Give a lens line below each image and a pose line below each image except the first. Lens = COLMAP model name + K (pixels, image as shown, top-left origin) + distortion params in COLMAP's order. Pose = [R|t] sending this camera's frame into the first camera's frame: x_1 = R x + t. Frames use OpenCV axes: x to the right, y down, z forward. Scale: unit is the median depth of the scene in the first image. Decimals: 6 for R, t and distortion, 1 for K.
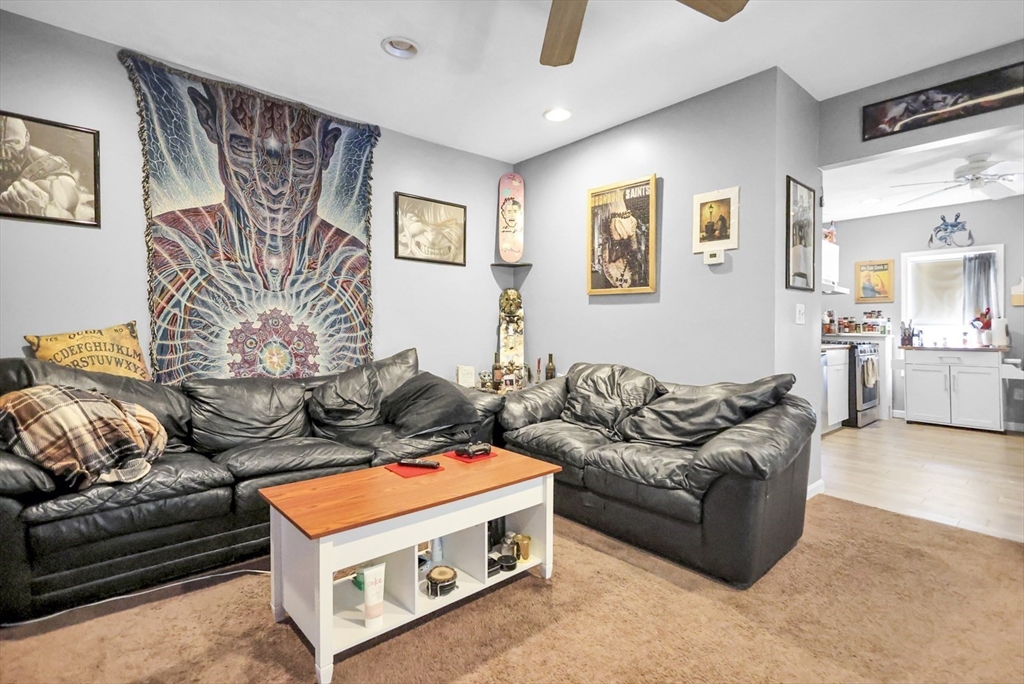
lens RADIAL K [[499.1, 0, 512.7], [0, 499.1, 343.0], [0, 0, 1]] dist [0.000939, -0.000285]
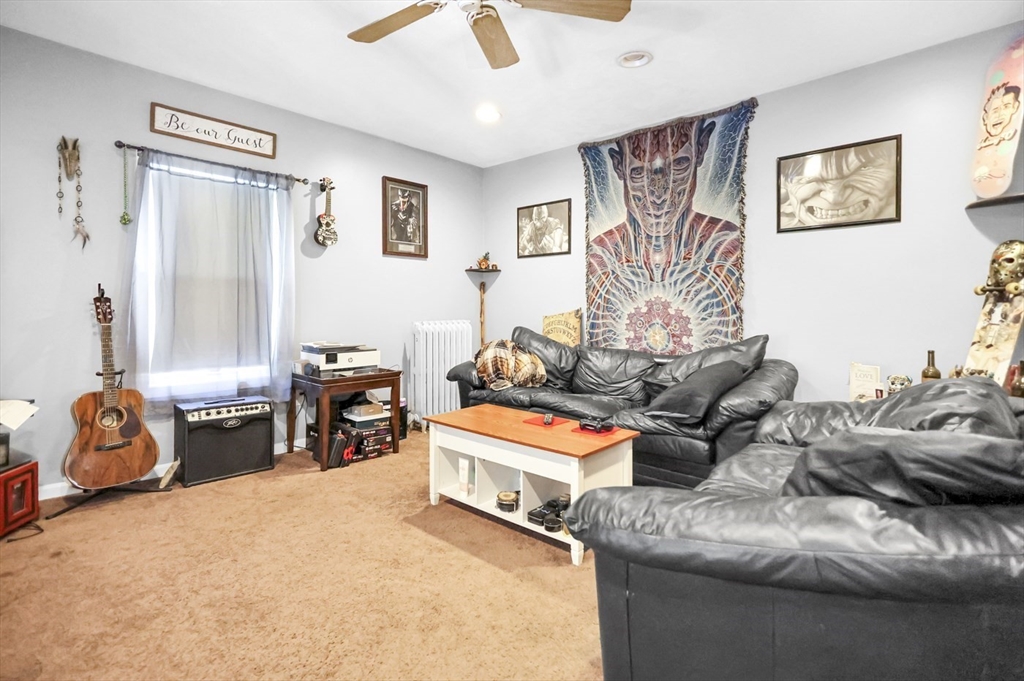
lens RADIAL K [[499.1, 0, 503.6], [0, 499.1, 316.4], [0, 0, 1]] dist [0.000939, -0.000285]
pose [[0.075309, 0.004195, -0.997151, 0.694127], [-0.032814, 0.999460, 0.001726, -0.008602], [0.996620, 0.032590, 0.075406, 0.517208]]
